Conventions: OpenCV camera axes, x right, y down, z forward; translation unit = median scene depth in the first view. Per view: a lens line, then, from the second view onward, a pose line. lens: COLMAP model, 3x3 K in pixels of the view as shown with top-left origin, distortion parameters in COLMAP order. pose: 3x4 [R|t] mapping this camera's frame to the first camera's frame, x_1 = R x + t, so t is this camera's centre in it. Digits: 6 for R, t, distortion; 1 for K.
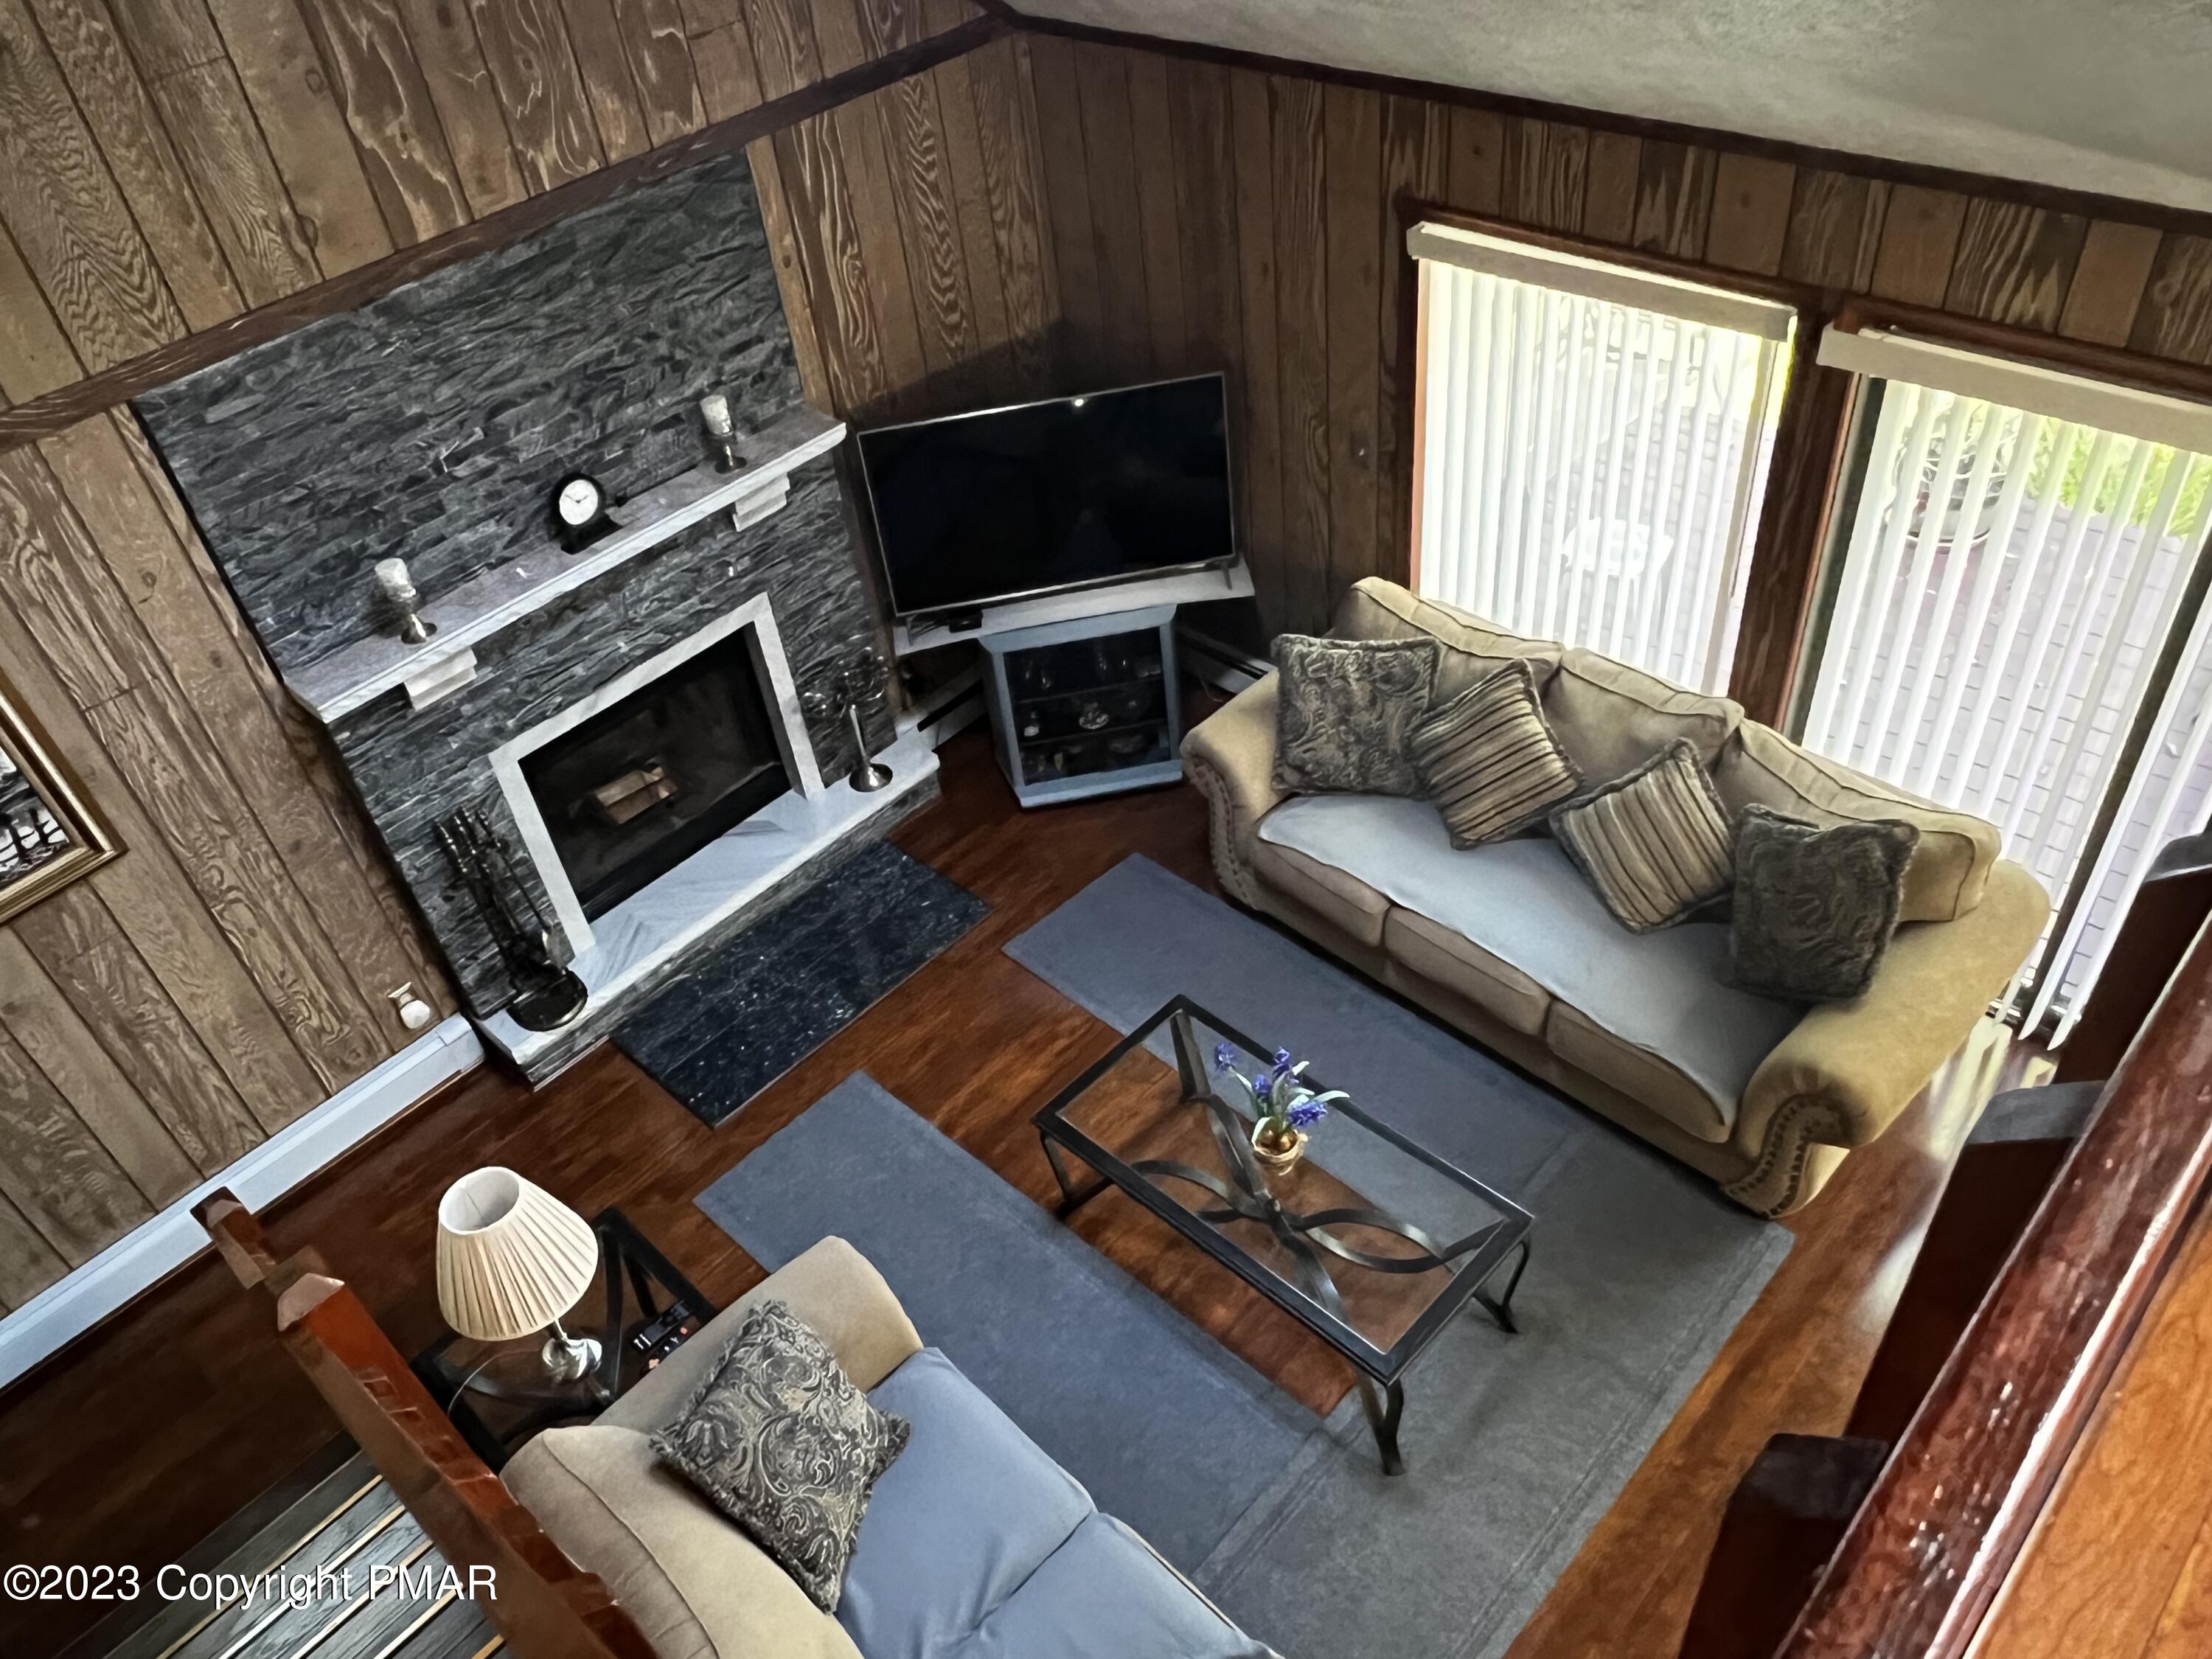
lens RADIAL K [[1653.0, 0, 1106.0], [0, 1653.0, 829.5], [0, 0, 1]] dist [-0.003500, 0.002129]
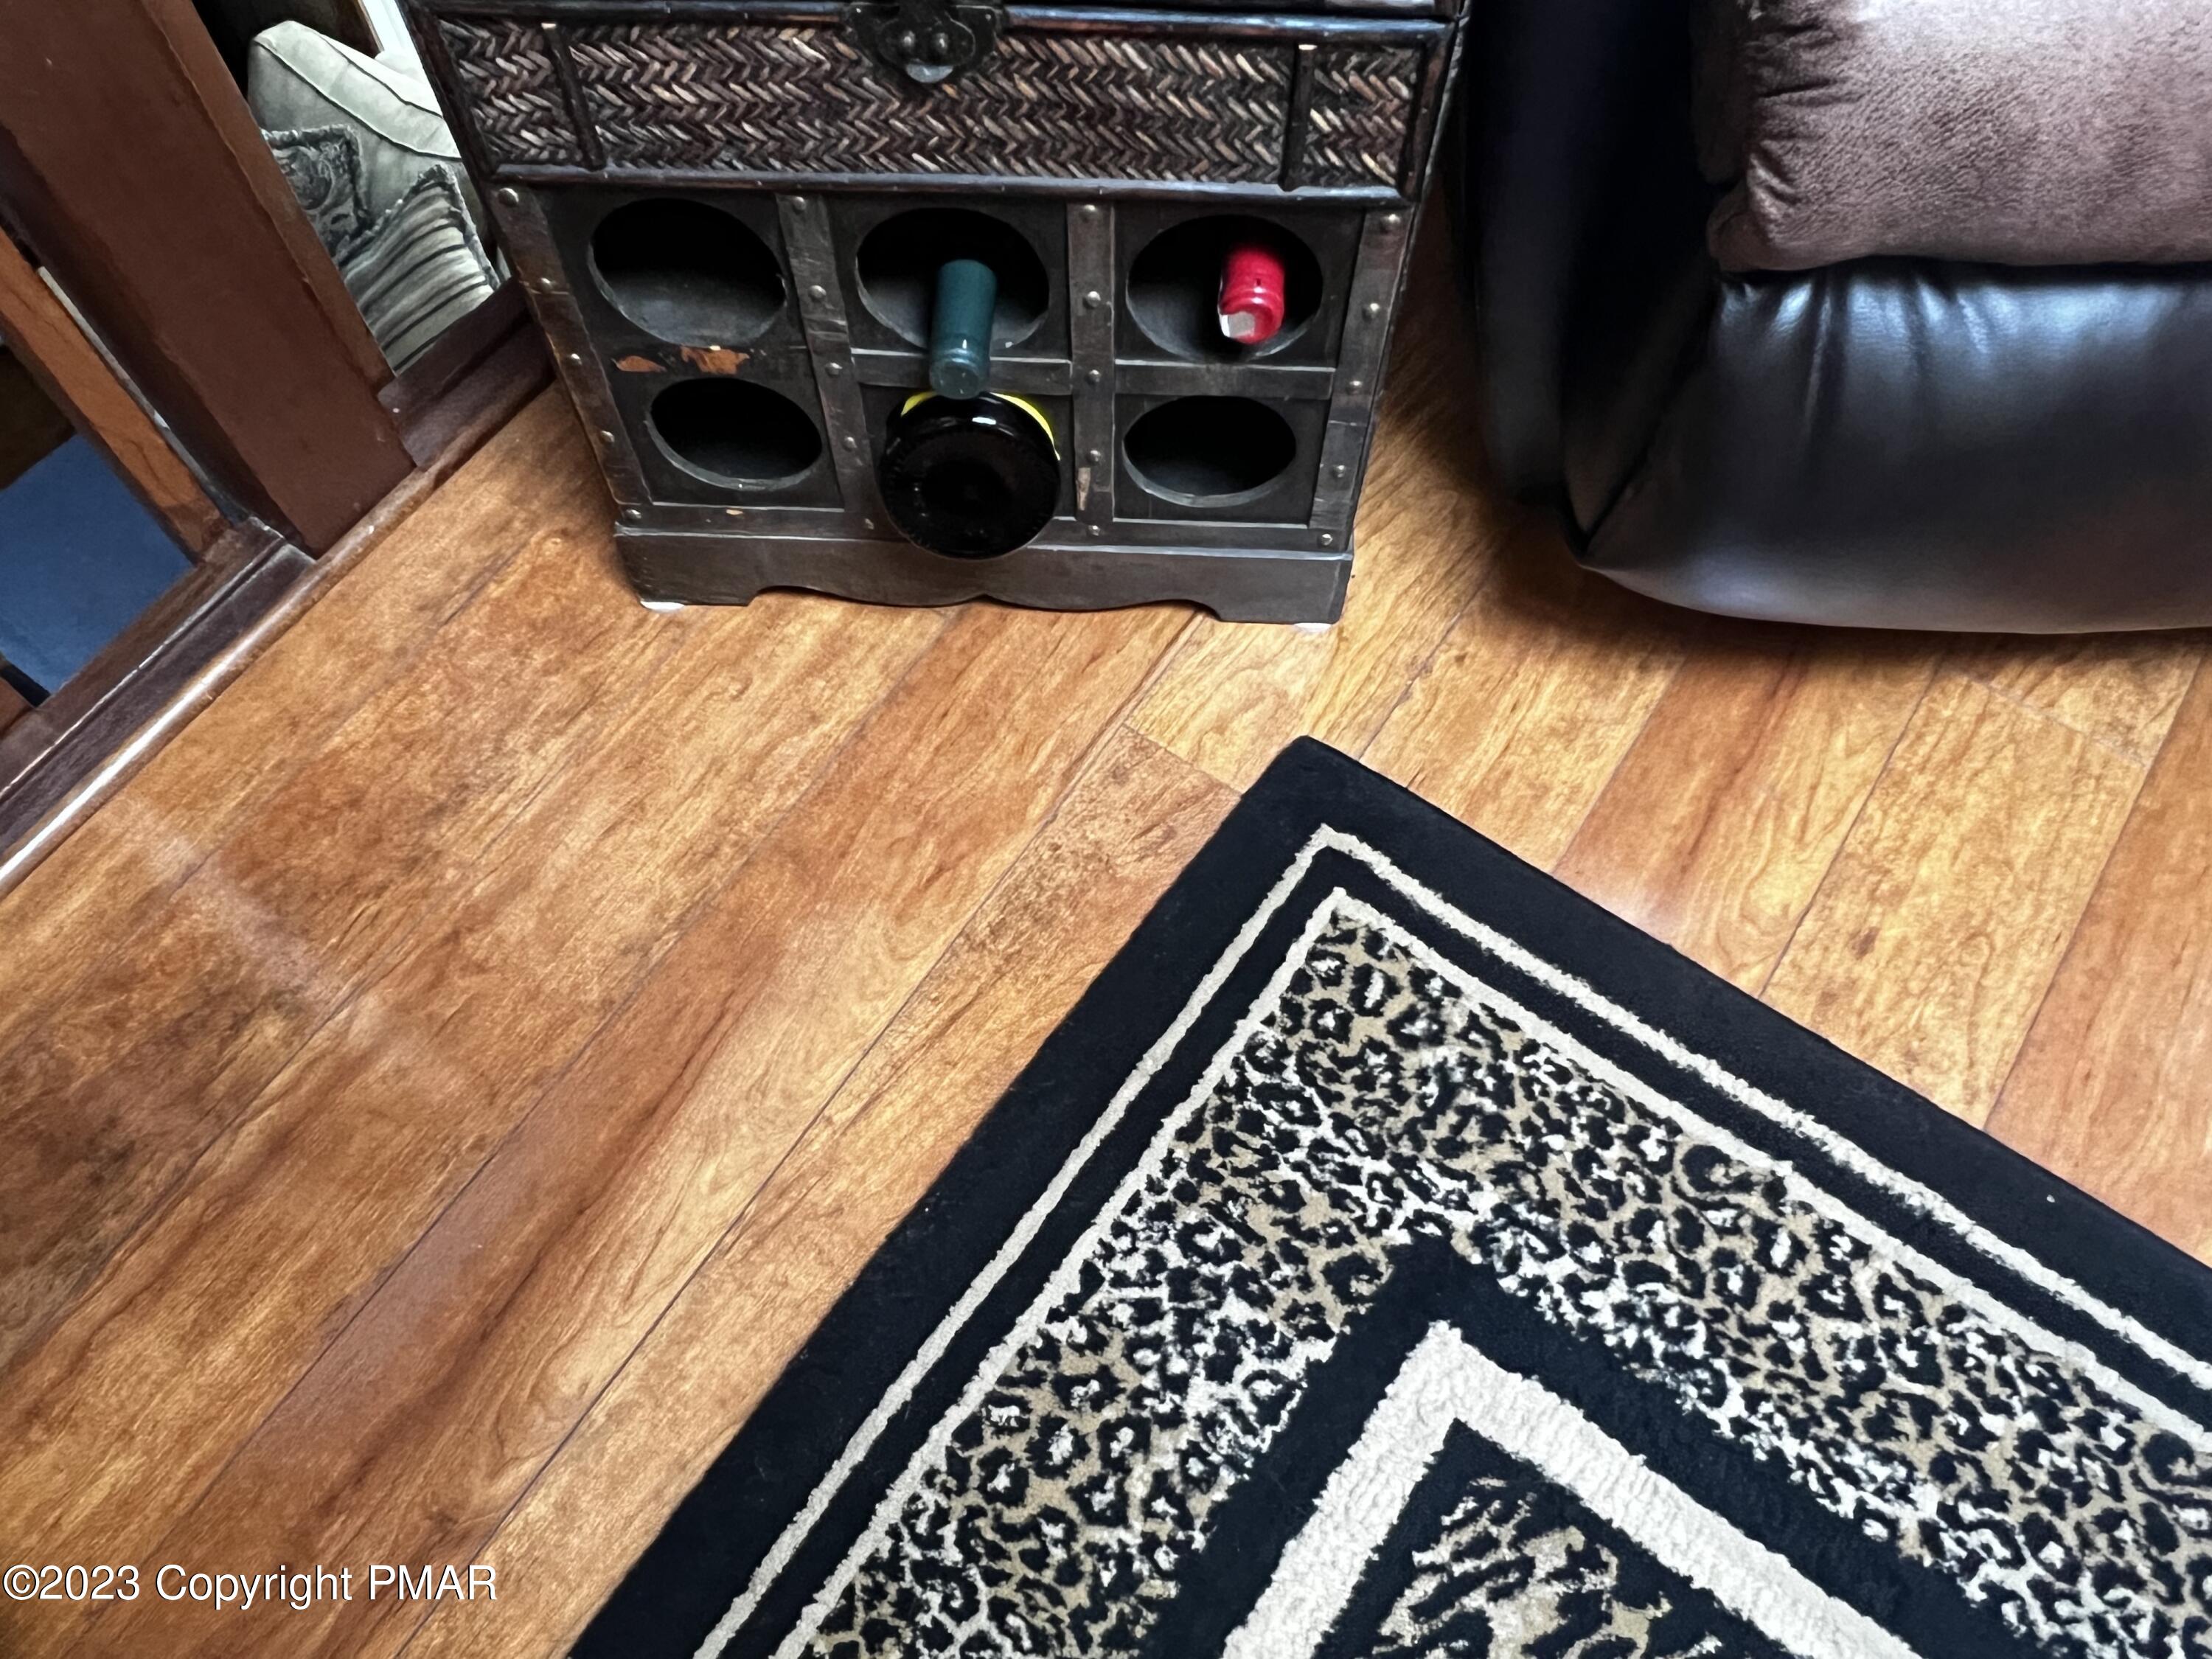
lens RADIAL K [[1653.0, 0, 1106.0], [0, 1653.0, 829.5], [0, 0, 1]] dist [-0.003500, 0.002129]
pose [[0.984603, -0.088200, 0.150923, 0.420136], [0.025333, 0.926259, 0.376036, -0.102385], [-0.172960, -0.366422, 0.914232, 0.190601]]
